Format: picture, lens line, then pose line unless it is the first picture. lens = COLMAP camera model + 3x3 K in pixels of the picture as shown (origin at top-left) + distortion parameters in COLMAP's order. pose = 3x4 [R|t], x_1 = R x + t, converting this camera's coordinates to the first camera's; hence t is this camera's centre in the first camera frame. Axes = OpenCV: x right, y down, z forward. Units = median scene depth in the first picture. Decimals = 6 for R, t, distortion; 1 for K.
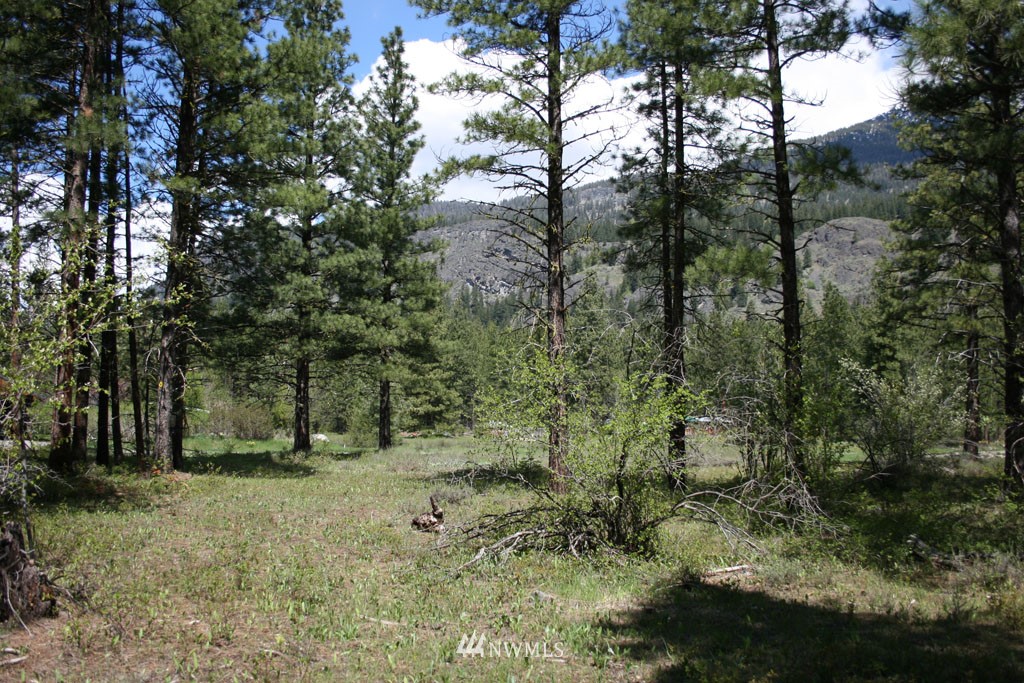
lens RADIAL K [[989.9, 0, 510.0], [0, 989.9, 347.5], [0, 0, 1]] dist [-0.082237, 0.000000]
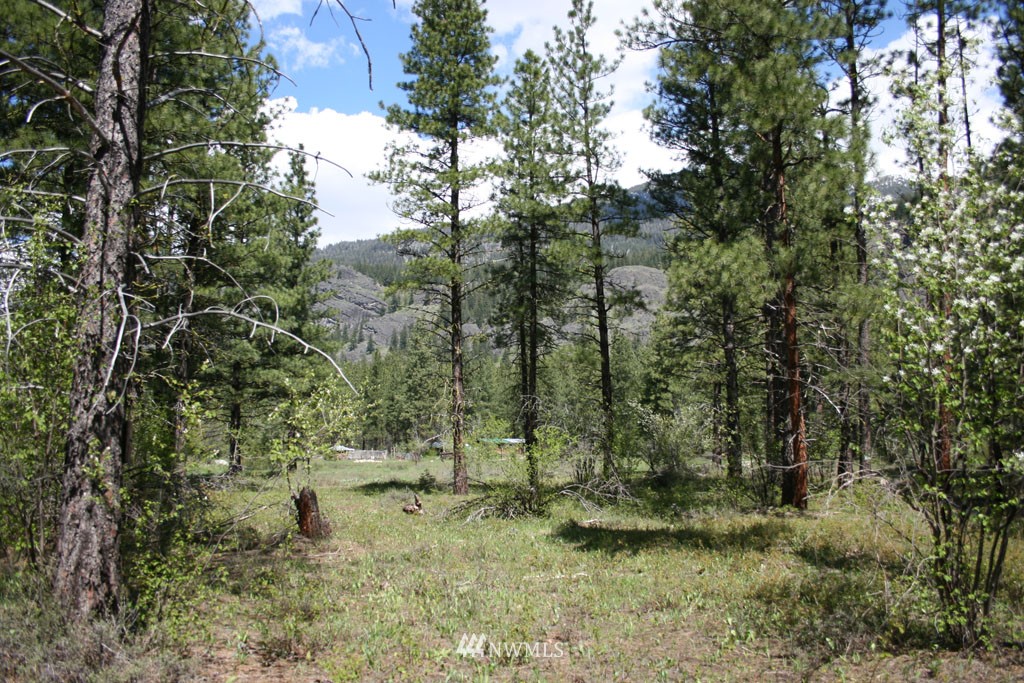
lens RADIAL K [[1056.7, 0, 514.6], [0, 1056.7, 336.4], [0, 0, 1]] dist [-0.216669, 0.000000]
pose [[0.974081, 0.001592, 0.226196, -0.174433], [0.003736, 0.999726, -0.023124, -0.046180], [-0.226170, 0.023370, 0.973807, -0.458939]]
